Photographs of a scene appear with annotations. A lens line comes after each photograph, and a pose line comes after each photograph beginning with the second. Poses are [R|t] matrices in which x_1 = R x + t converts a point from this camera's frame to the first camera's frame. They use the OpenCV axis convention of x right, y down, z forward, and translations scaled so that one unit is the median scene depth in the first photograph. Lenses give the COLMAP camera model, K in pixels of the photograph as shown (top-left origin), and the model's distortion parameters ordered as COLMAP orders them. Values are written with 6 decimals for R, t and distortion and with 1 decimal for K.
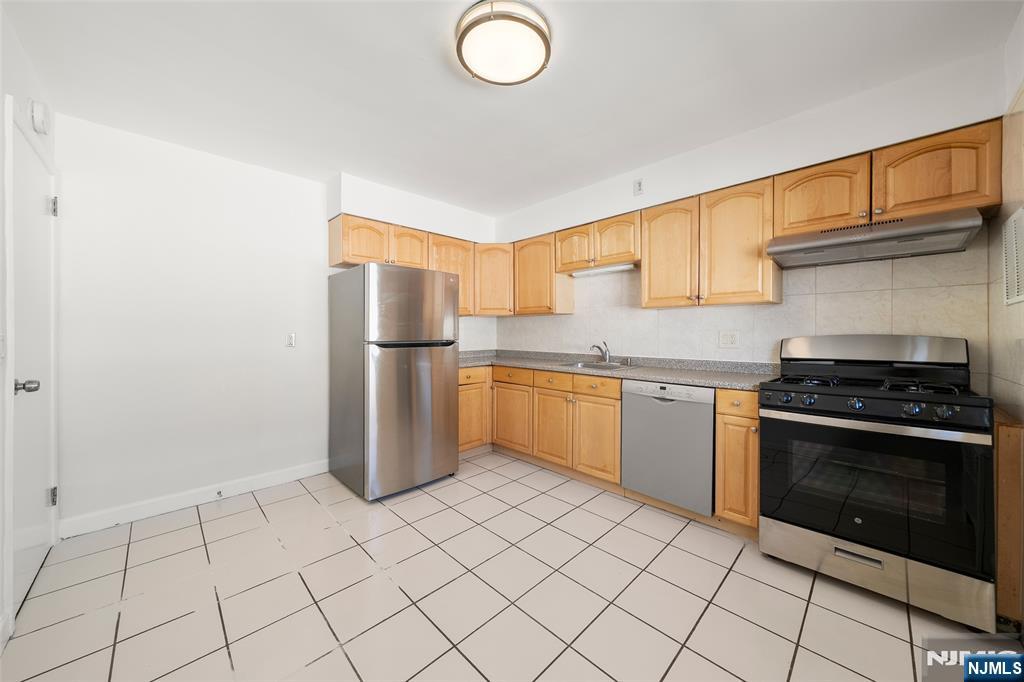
lens RADIAL K [[363.4, 0, 512.0], [0, 363.4, 332.5], [0, 0, 1]] dist [-0.000265, -0.000170]
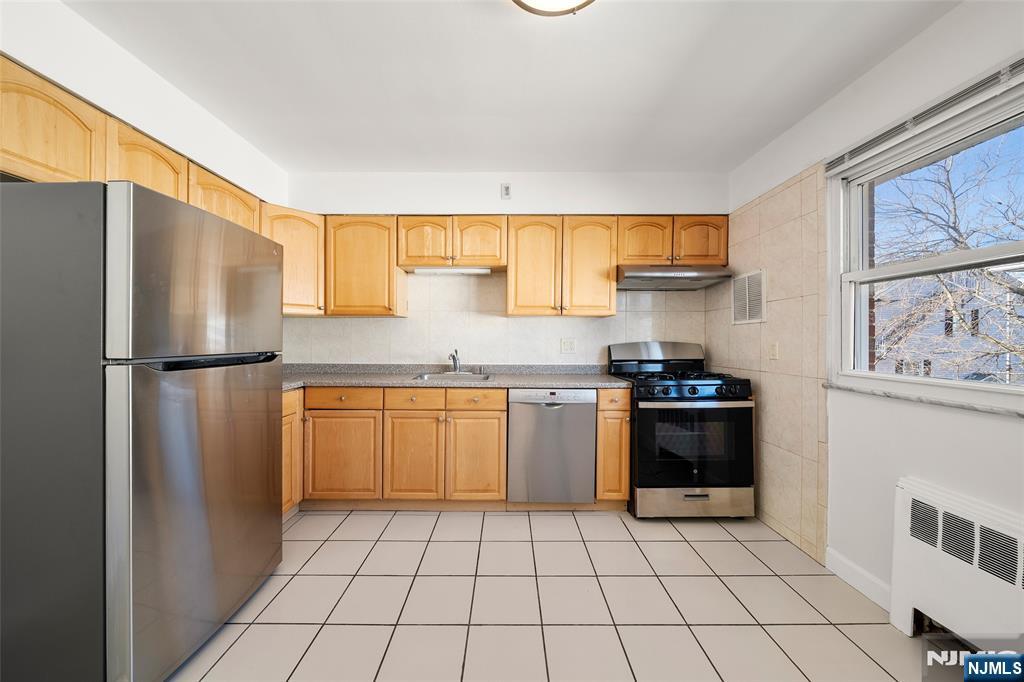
lens RADIAL K [[356.5, 0, 512.0], [0, 356.5, 341.0], [0, 0, 1]] dist [-0.000532, -0.000096]
pose [[0.699730, -0.001815, 0.714405, -0.319183], [-0.003120, 0.999979, 0.005596, -0.001696], [-0.714401, -0.006145, 0.699710, 0.304928]]
